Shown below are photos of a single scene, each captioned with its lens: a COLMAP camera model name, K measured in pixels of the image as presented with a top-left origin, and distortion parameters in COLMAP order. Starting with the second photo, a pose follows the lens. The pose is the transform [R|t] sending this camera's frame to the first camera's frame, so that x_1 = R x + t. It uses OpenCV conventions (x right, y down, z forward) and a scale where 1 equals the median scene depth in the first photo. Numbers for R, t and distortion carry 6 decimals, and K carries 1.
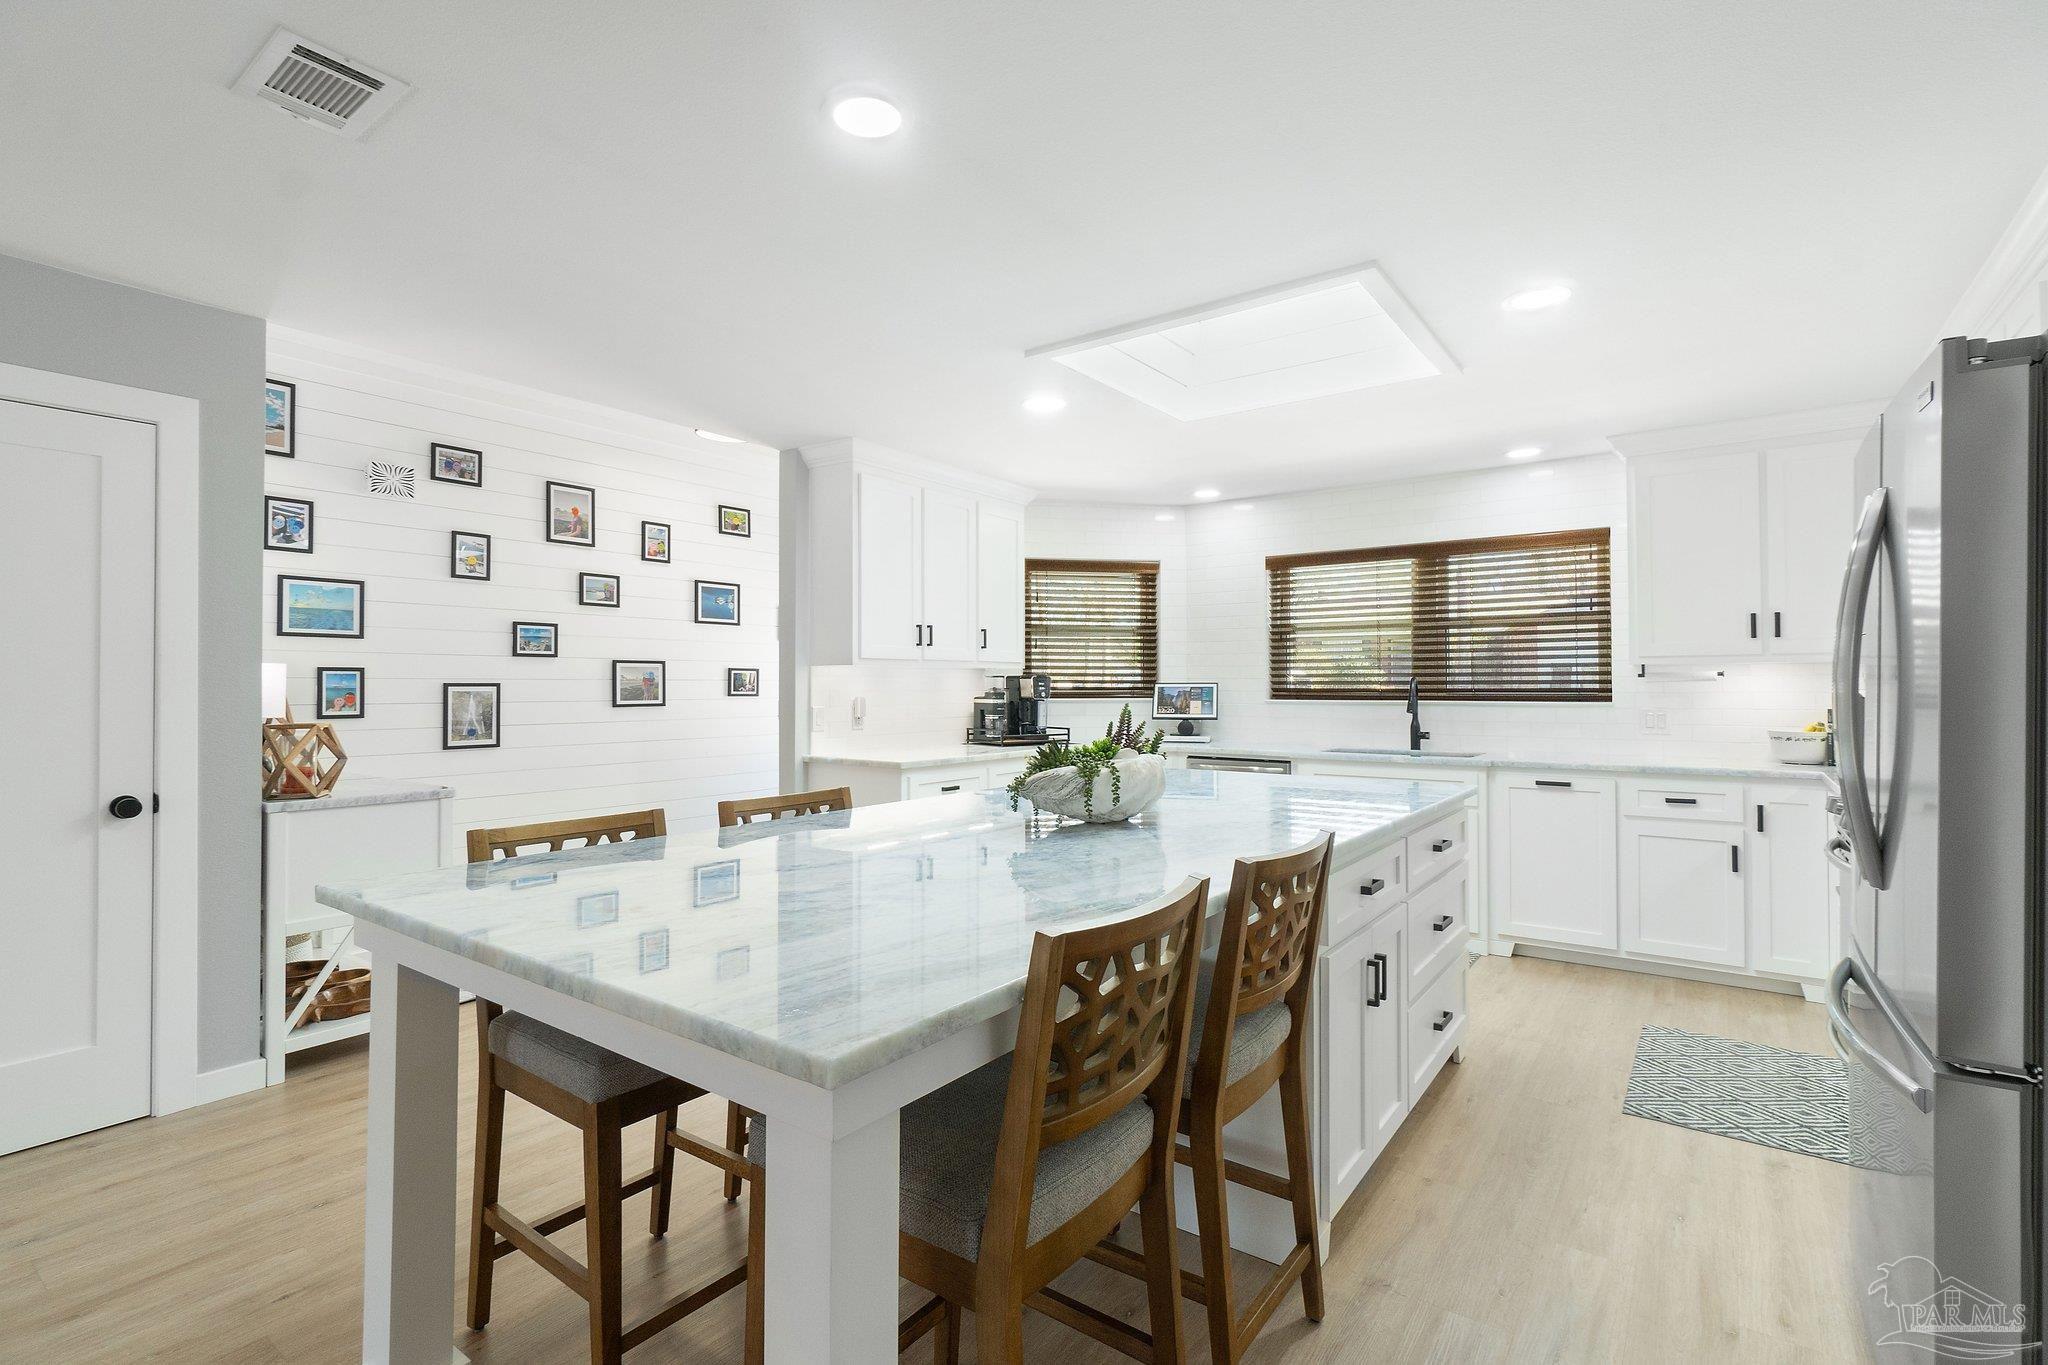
lens RADIAL K [[949.4, 0, 1024.0], [0, 949.4, 684.9], [0, 0, 1]] dist [0.009963, -0.000195]
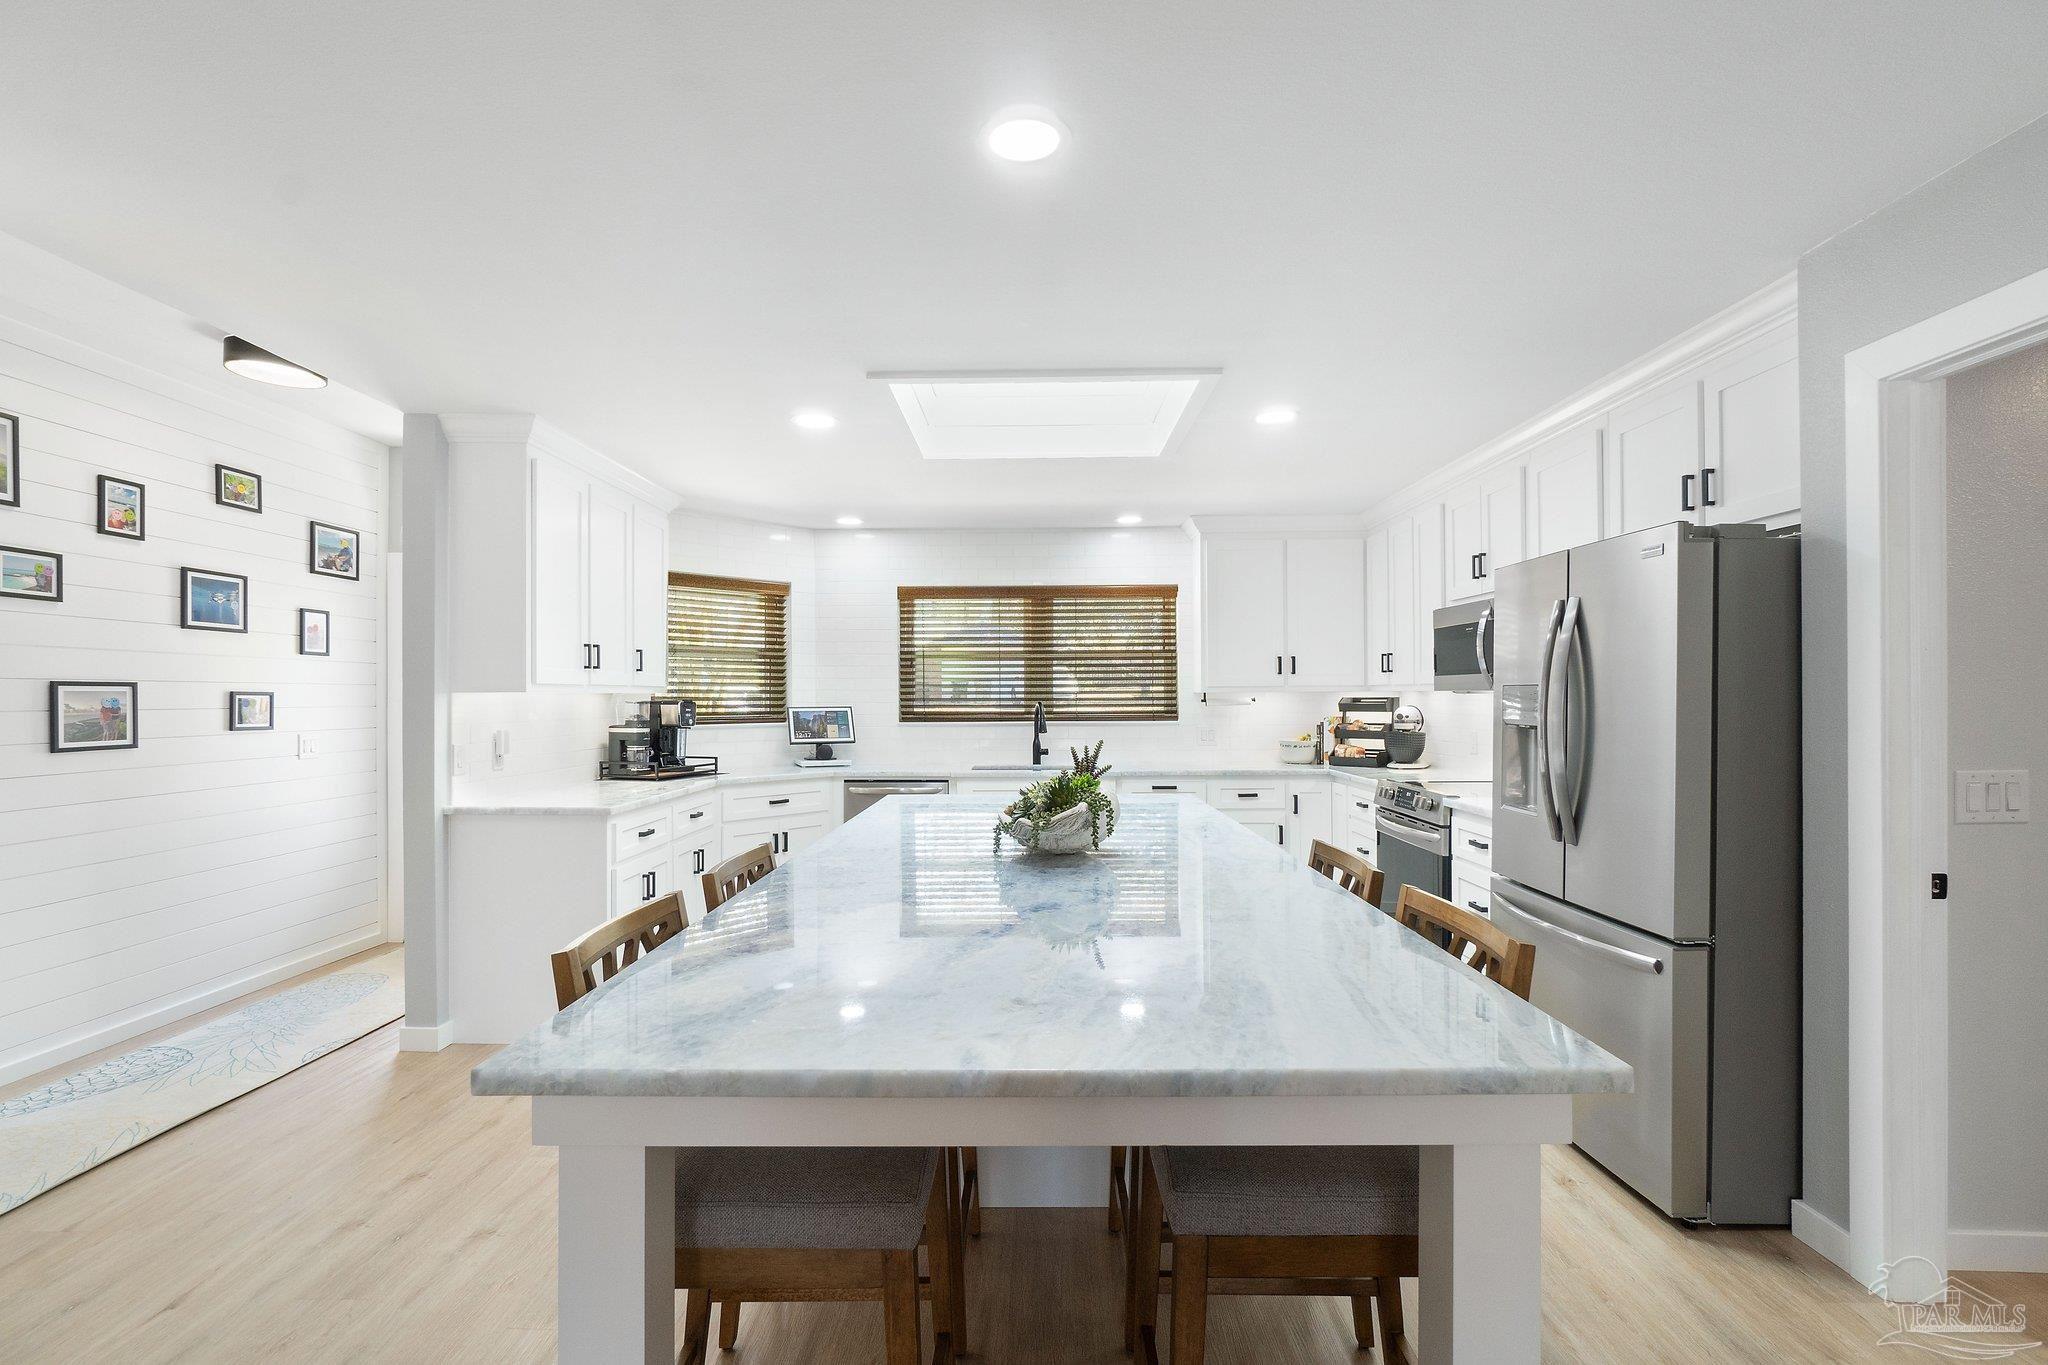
lens RADIAL K [[936.9, 0, 1022.2], [0, 936.9, 696.4], [0, 0, 1]] dist [-0.002393, -0.000315]
pose [[0.815122, -0.001596, 0.579287, -0.246684], [0.003029, 0.999994, -0.001507, -0.012045], [-0.579282, 0.002983, 0.815122, 0.079769]]
